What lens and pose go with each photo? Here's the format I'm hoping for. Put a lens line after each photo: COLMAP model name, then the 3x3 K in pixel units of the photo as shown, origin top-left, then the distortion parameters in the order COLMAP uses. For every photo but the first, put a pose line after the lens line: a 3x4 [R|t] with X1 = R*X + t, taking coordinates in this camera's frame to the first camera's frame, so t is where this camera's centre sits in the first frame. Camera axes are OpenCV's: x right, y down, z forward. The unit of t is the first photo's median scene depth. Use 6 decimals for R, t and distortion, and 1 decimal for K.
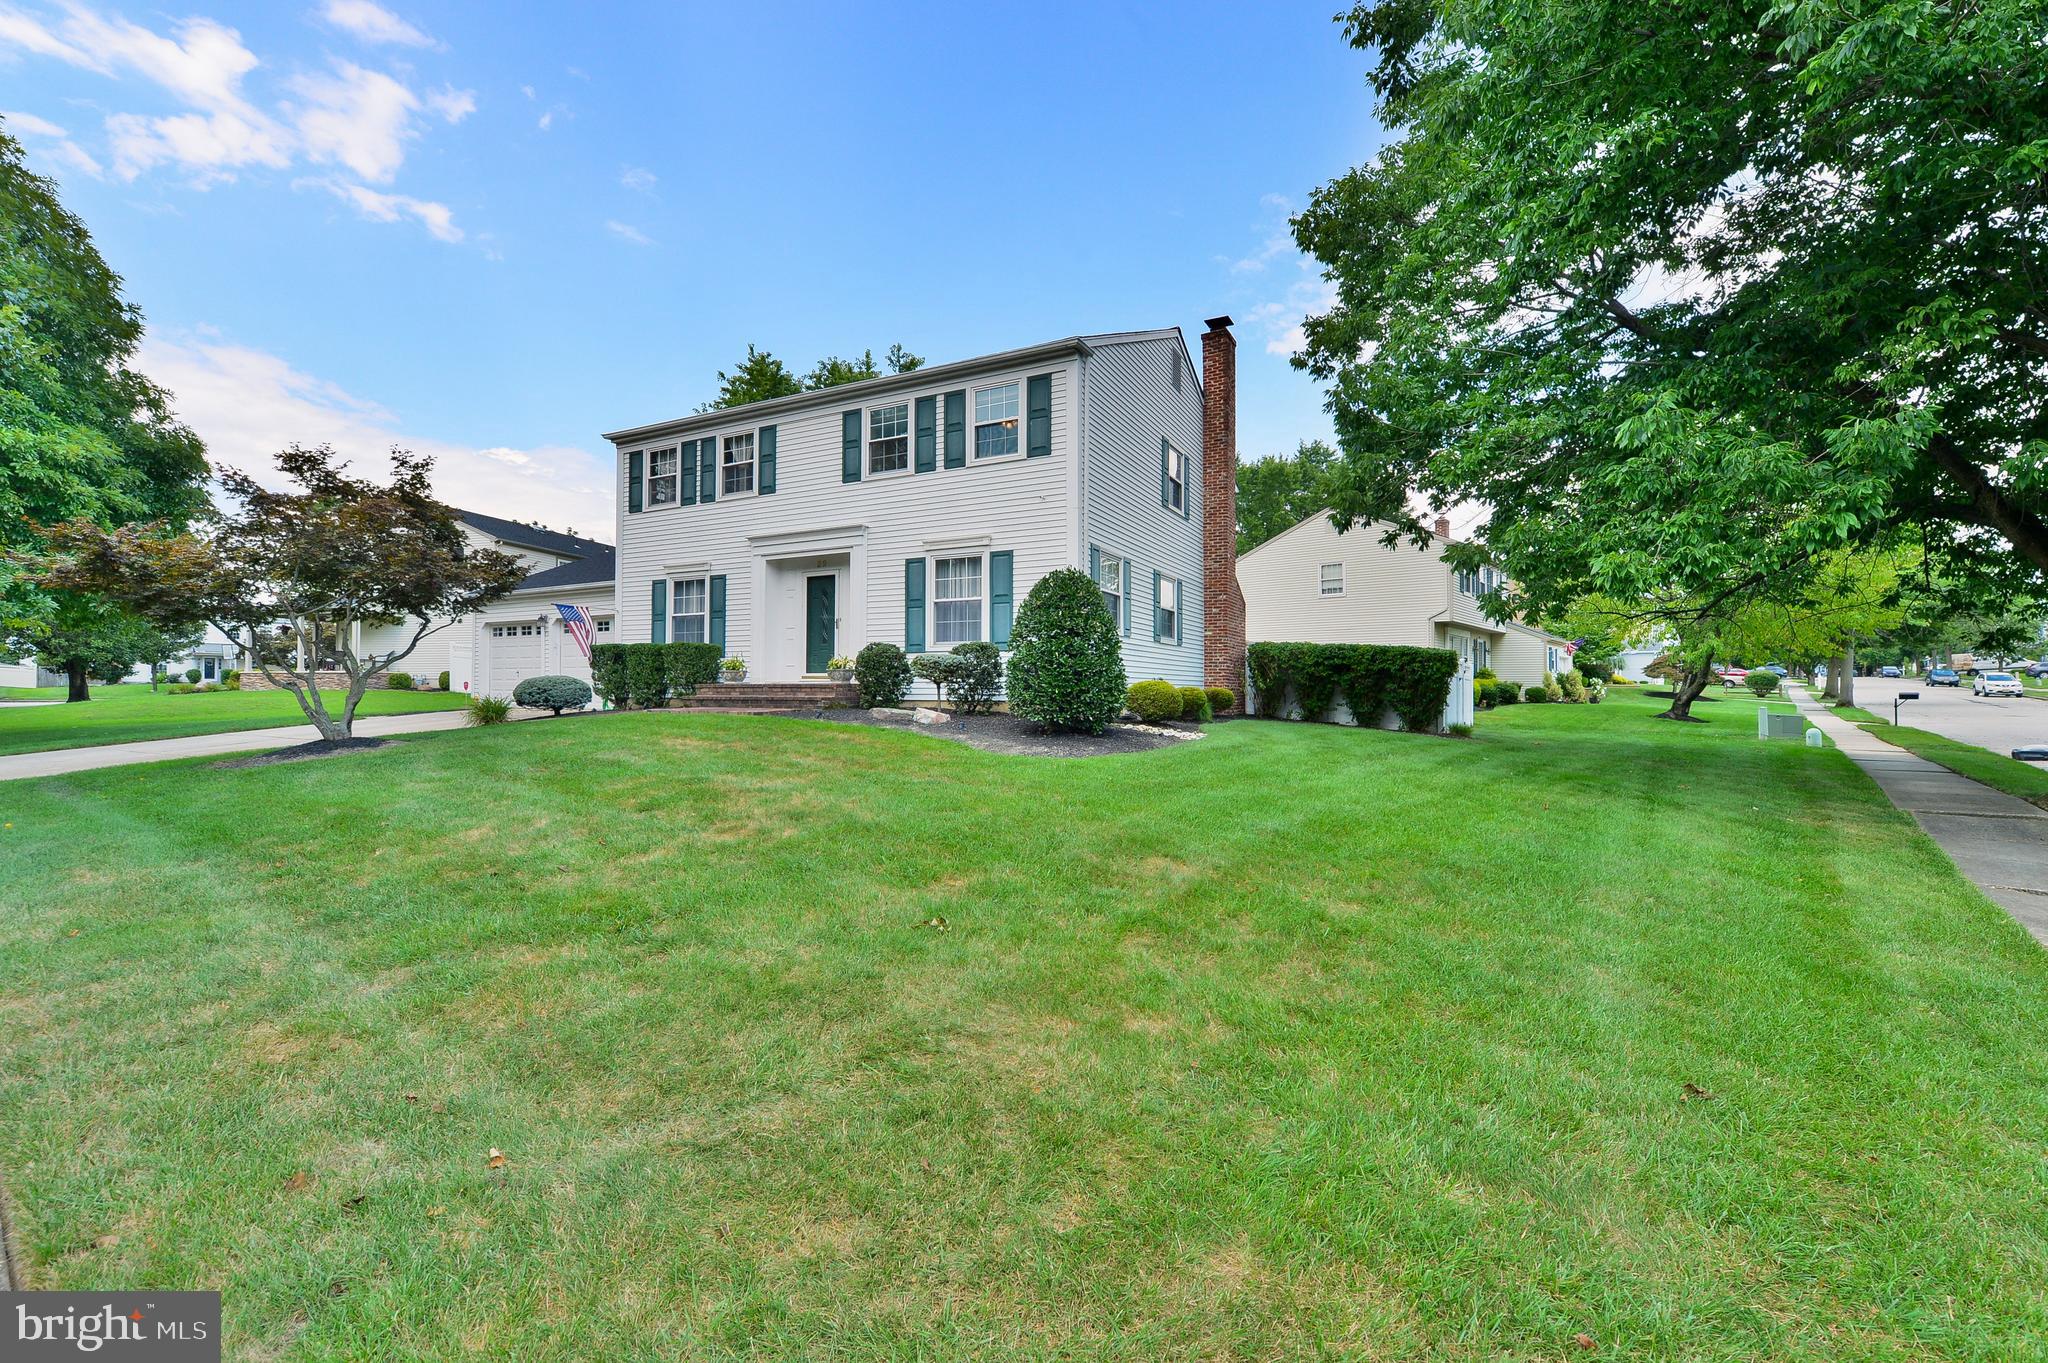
lens RADIAL K [[833.5, 0, 1033.1], [0, 833.5, 637.0], [0, 0, 1]] dist [-0.007506, -0.000086]
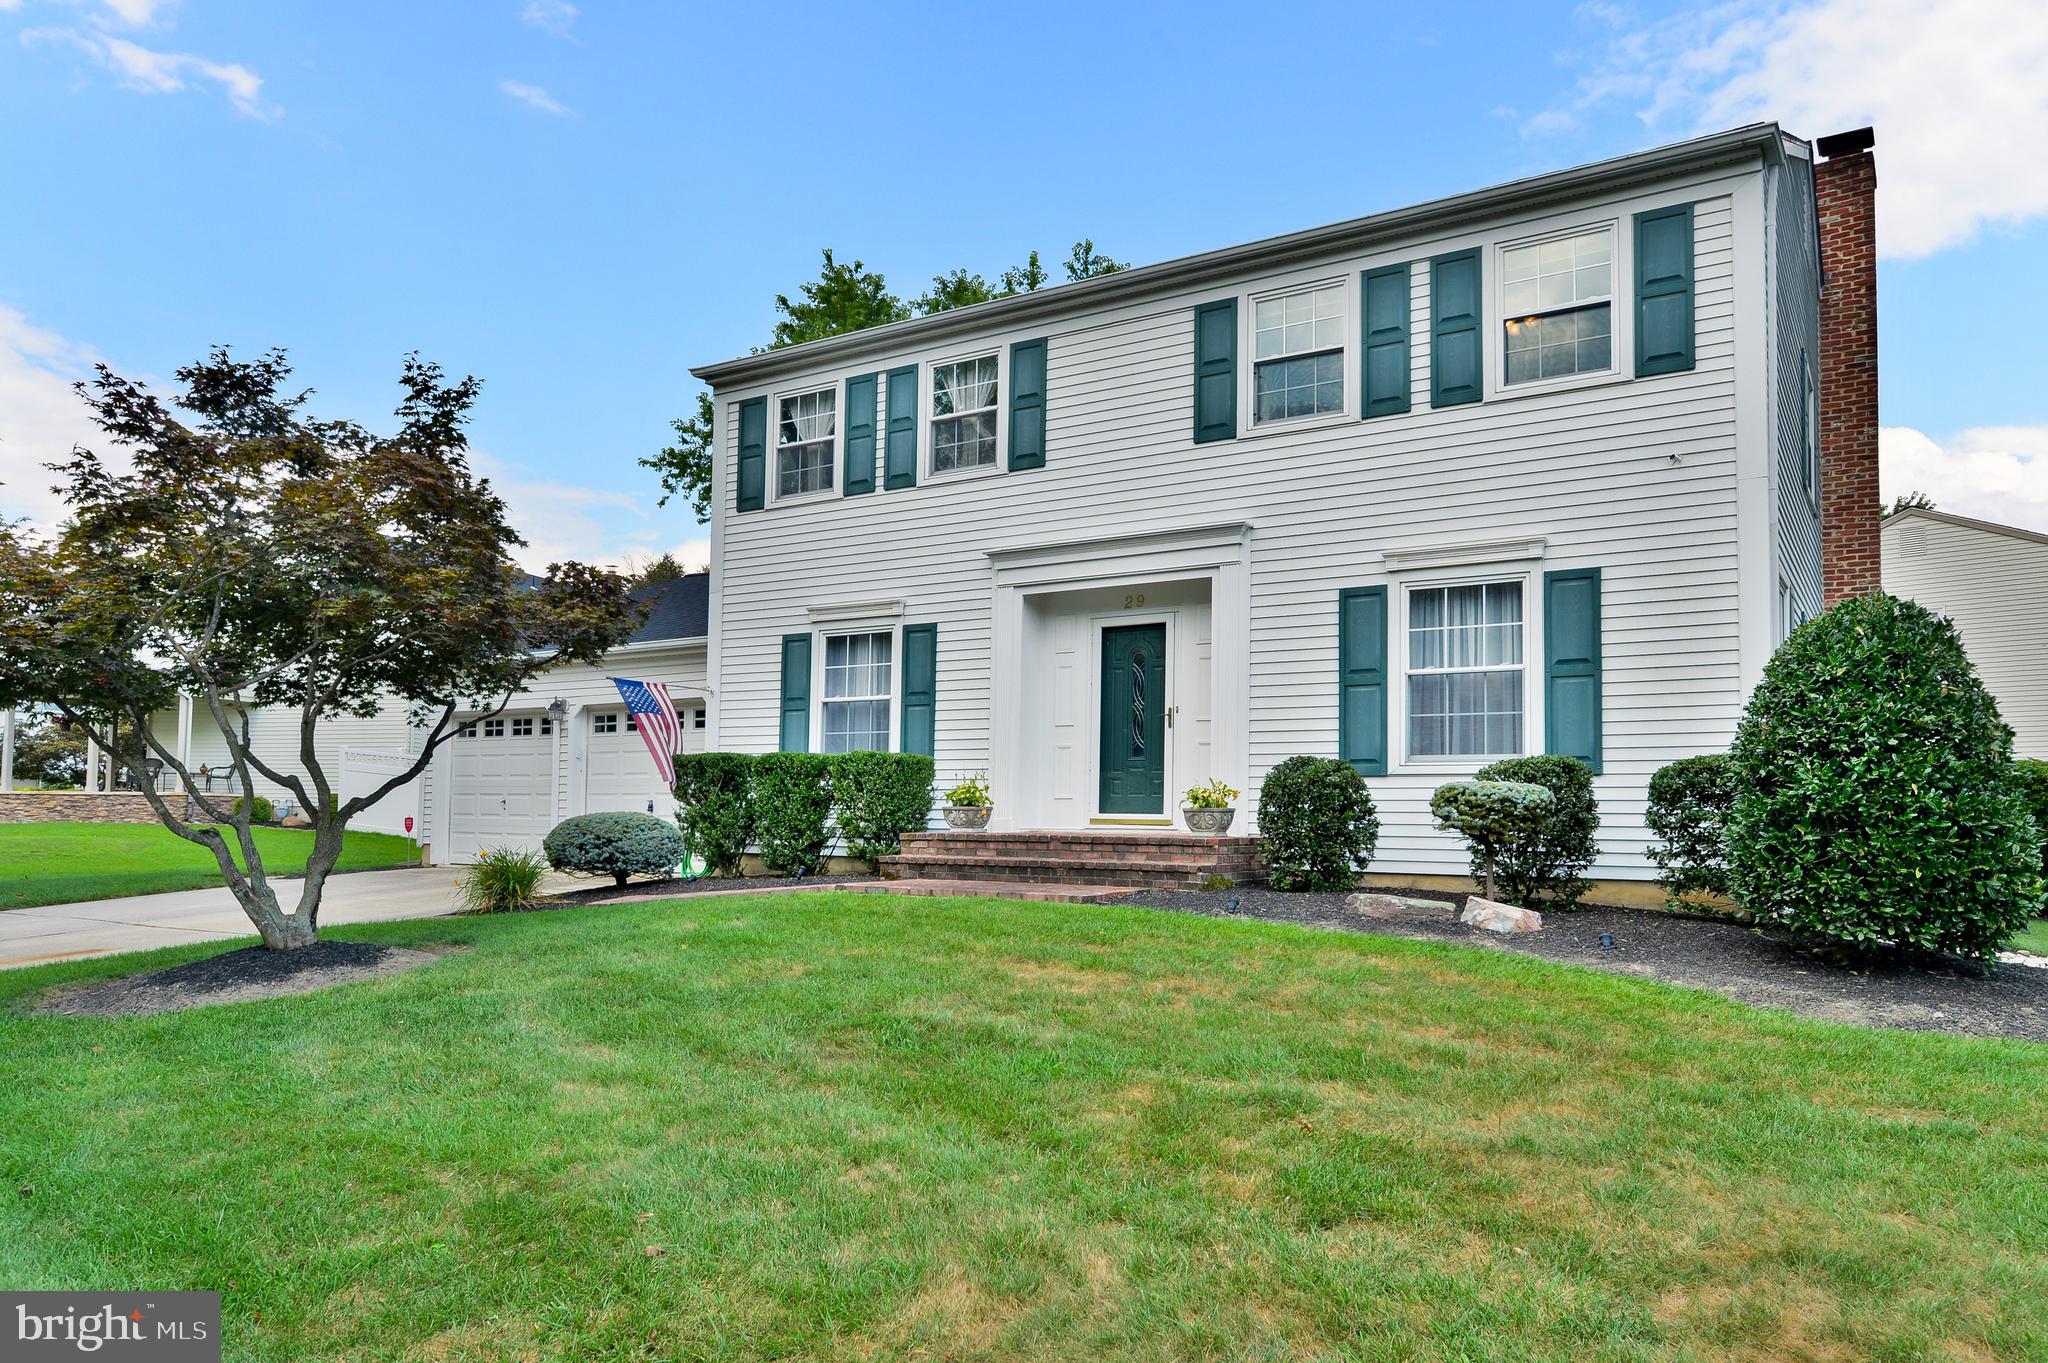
lens RADIAL K [[1372.2, 0, 1024.0], [0, 1372.2, 681.5], [0, 0, 1]] dist [0.005612, -0.000197]
pose [[0.995655, 0.002739, -0.093082, -0.239277], [-0.006879, 0.999000, -0.044189, -0.000431], [0.092868, 0.044637, 0.994677, 0.147827]]
